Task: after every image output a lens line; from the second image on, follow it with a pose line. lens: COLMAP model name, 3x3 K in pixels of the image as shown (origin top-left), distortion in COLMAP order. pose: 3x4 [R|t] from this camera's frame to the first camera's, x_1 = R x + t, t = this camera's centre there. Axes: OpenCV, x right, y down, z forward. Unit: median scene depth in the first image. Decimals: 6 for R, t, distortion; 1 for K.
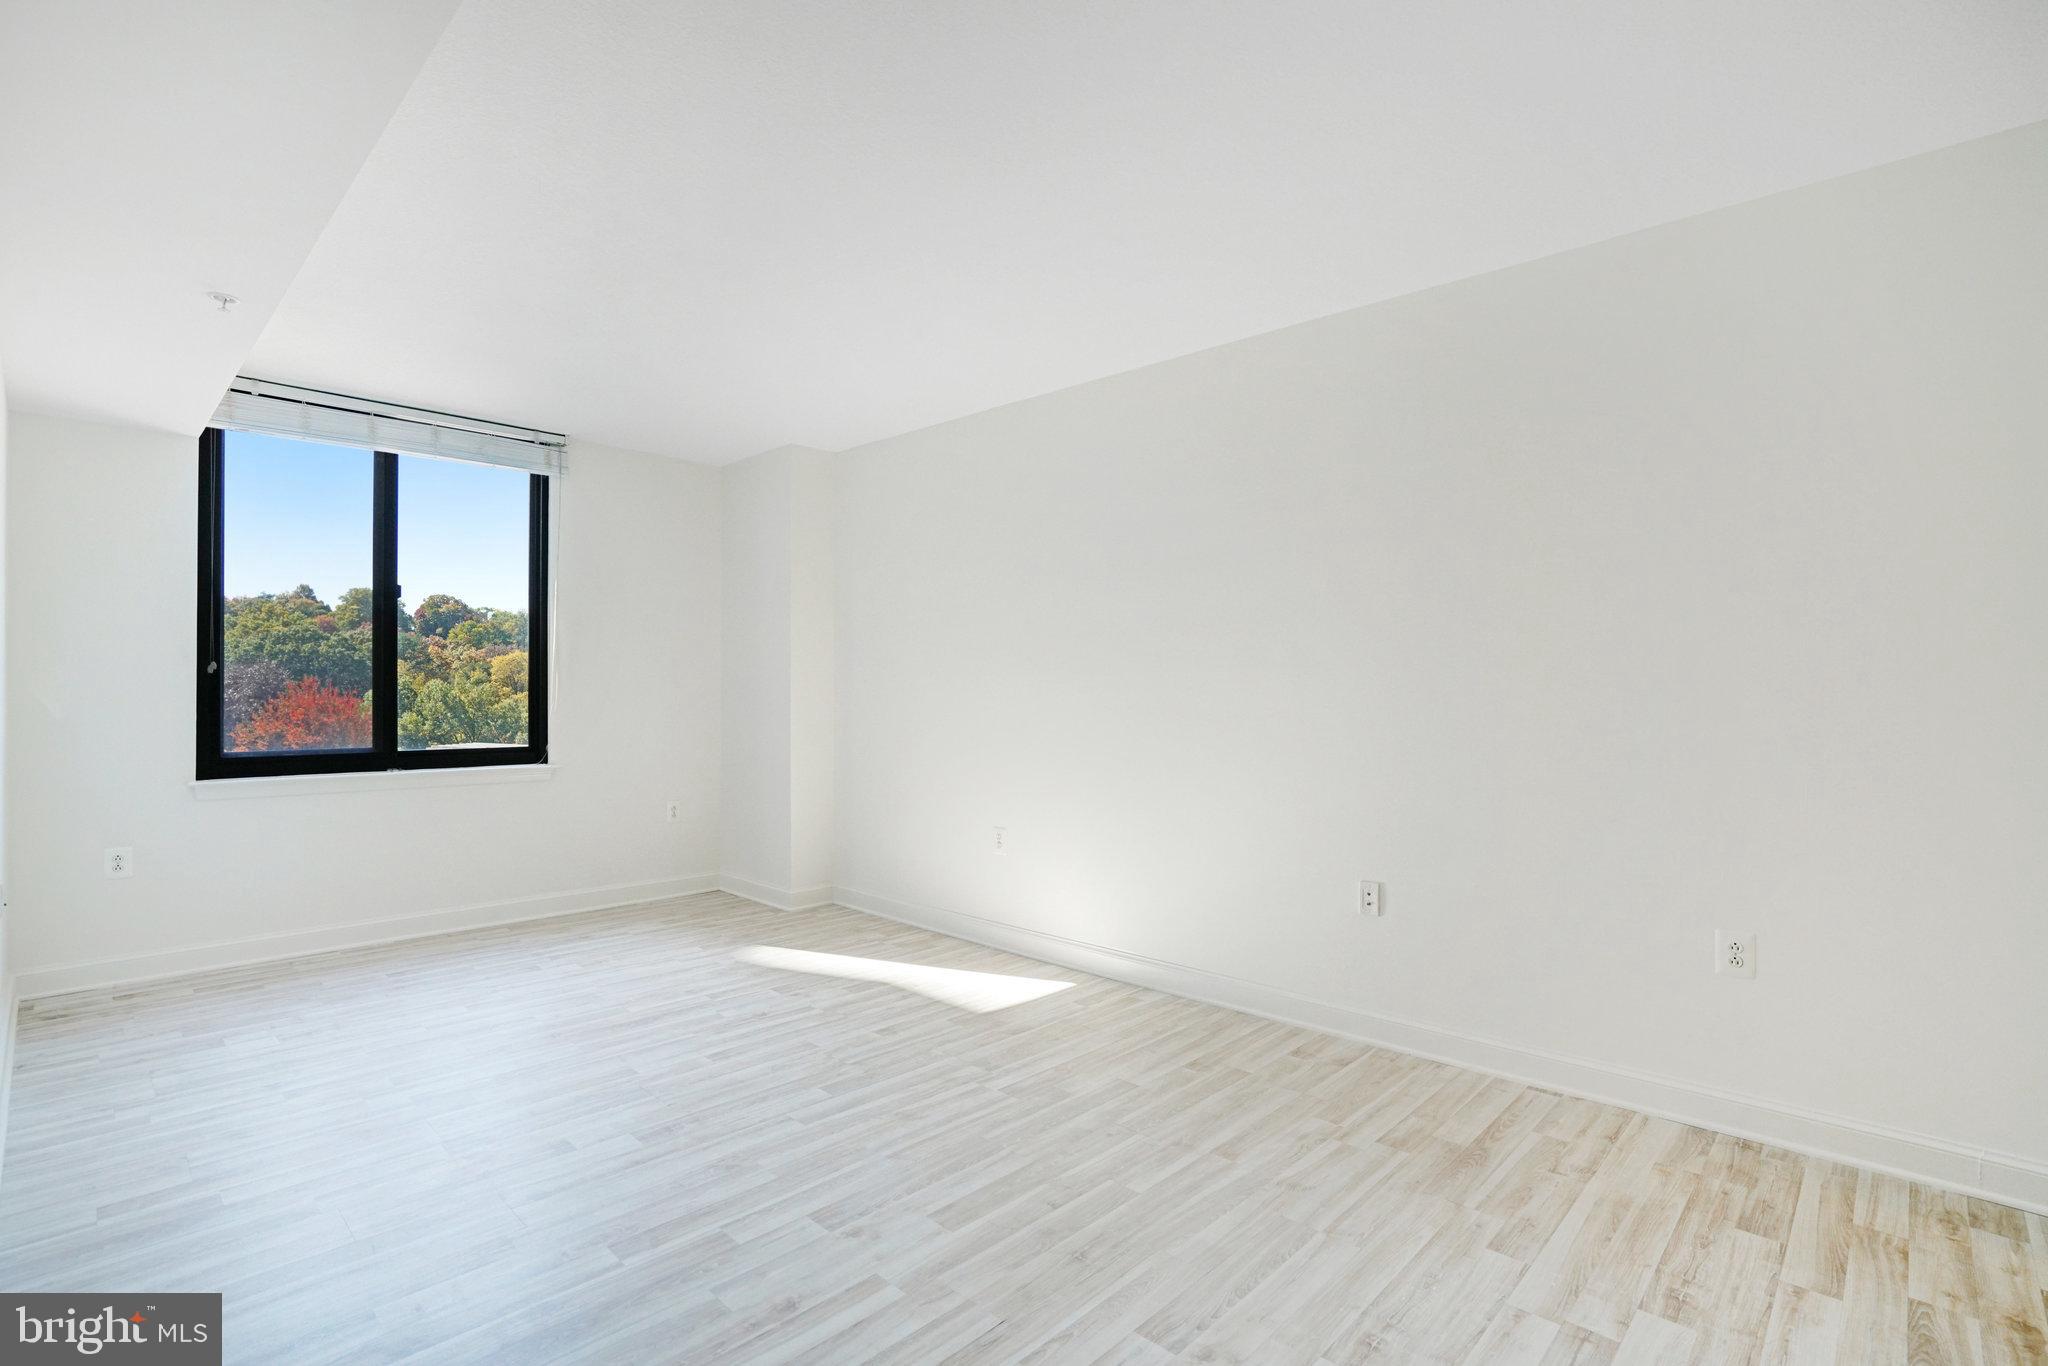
lens RADIAL K [[964.3, 0, 1013.0], [0, 964.3, 681.3], [0, 0, 1]] dist [-0.046516, 0.016702]
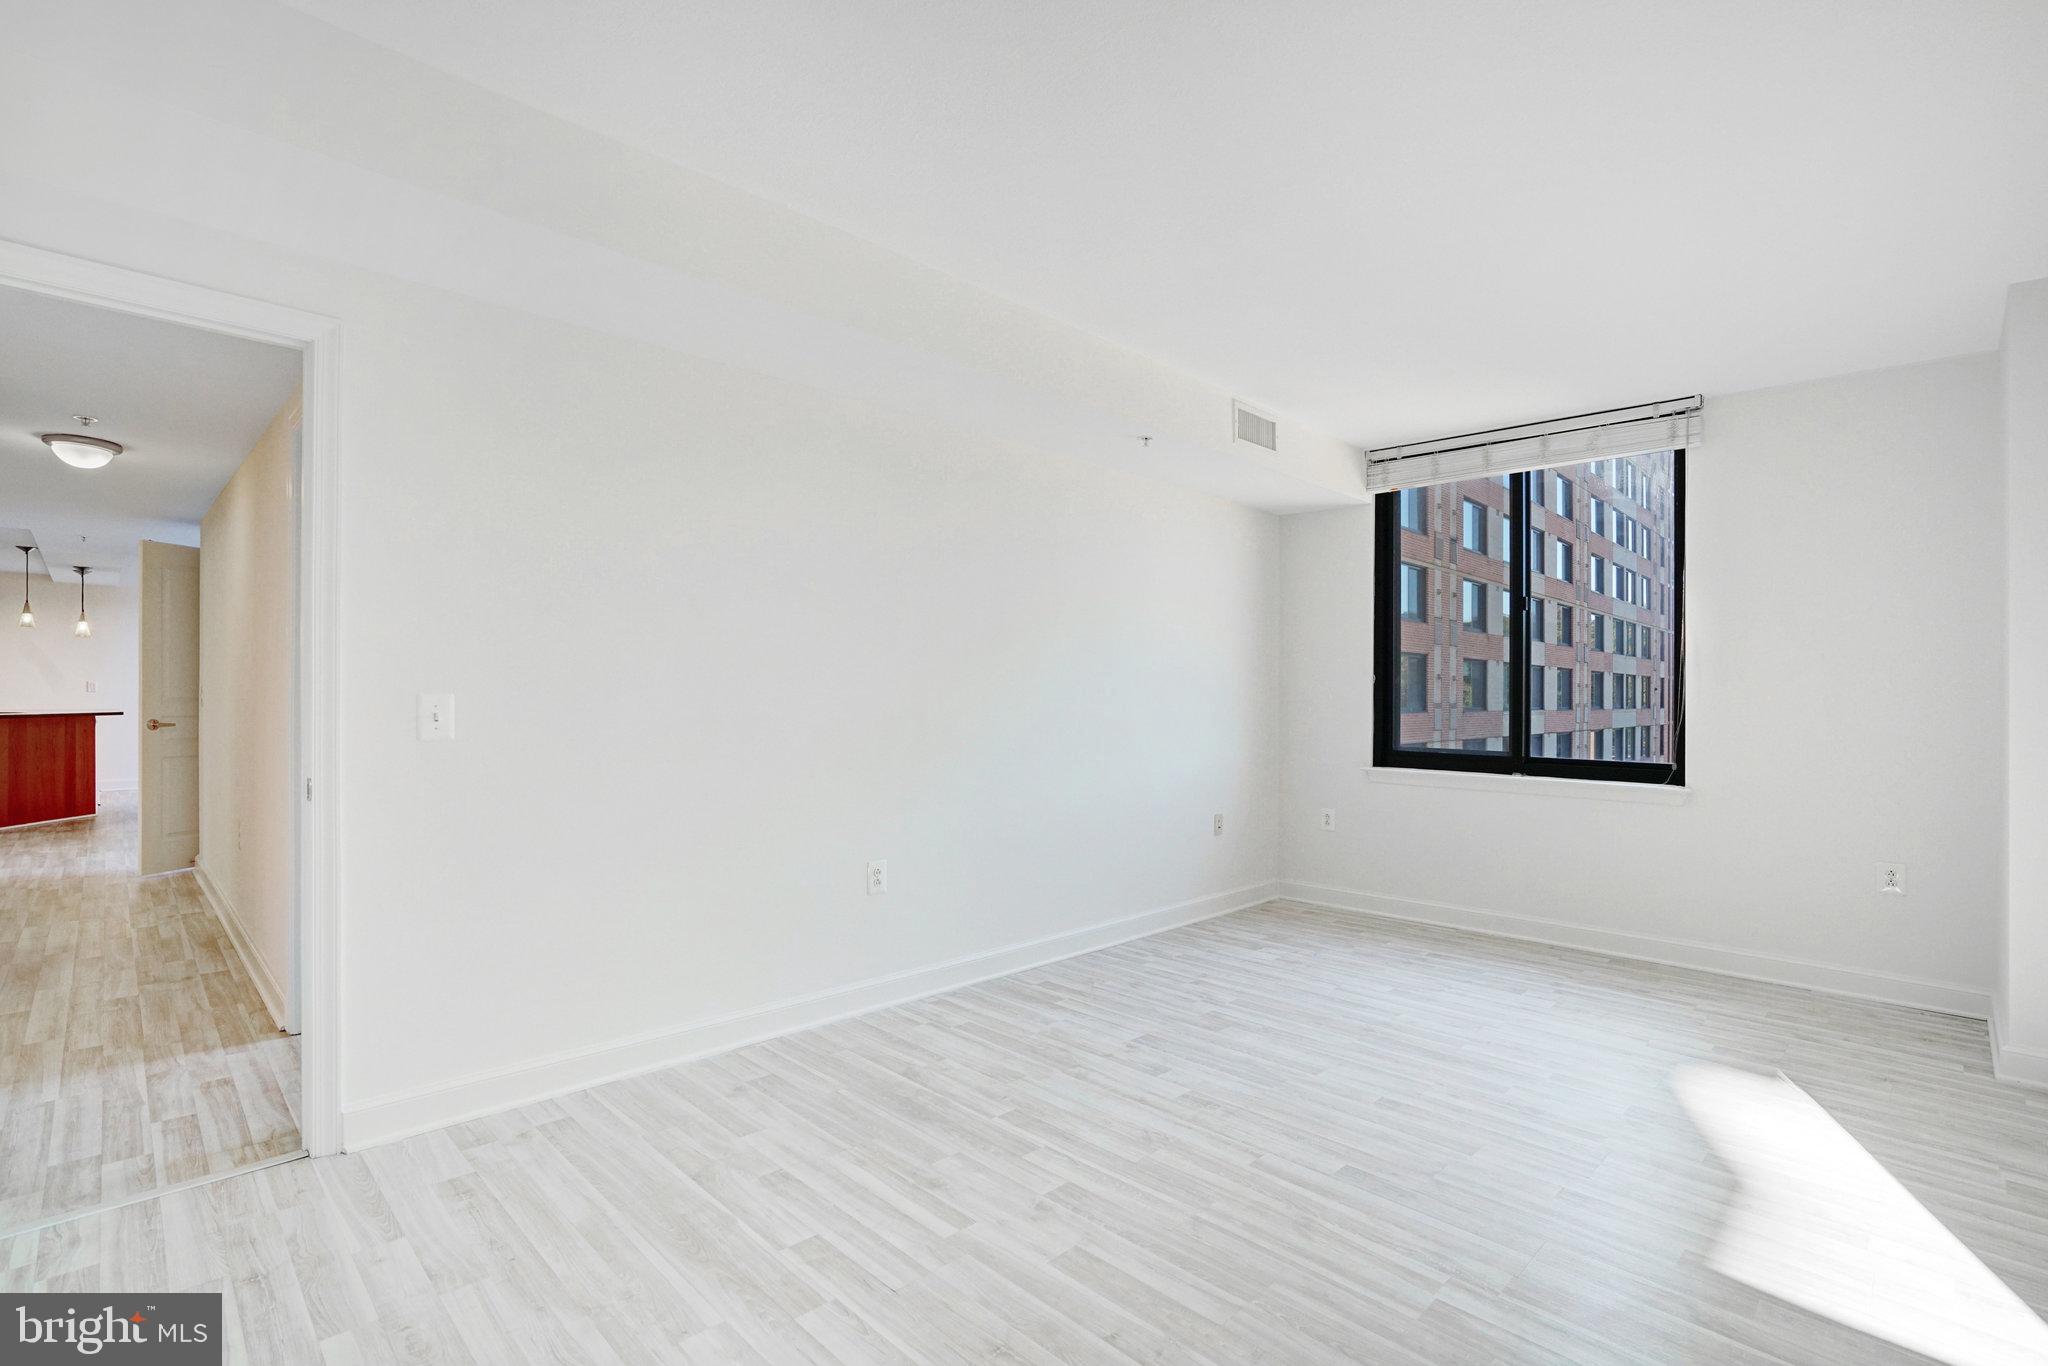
lens RADIAL K [[964.3, 0, 1006.8], [0, 964.3, 692.3], [0, 0, 1]] dist [-0.046516, 0.016702]
pose [[-0.026156, -0.000796, -0.999658, 0.588553], [-0.002854, 0.999996, -0.000721, 0.004911], [0.999654, 0.002834, -0.026158, 0.648904]]
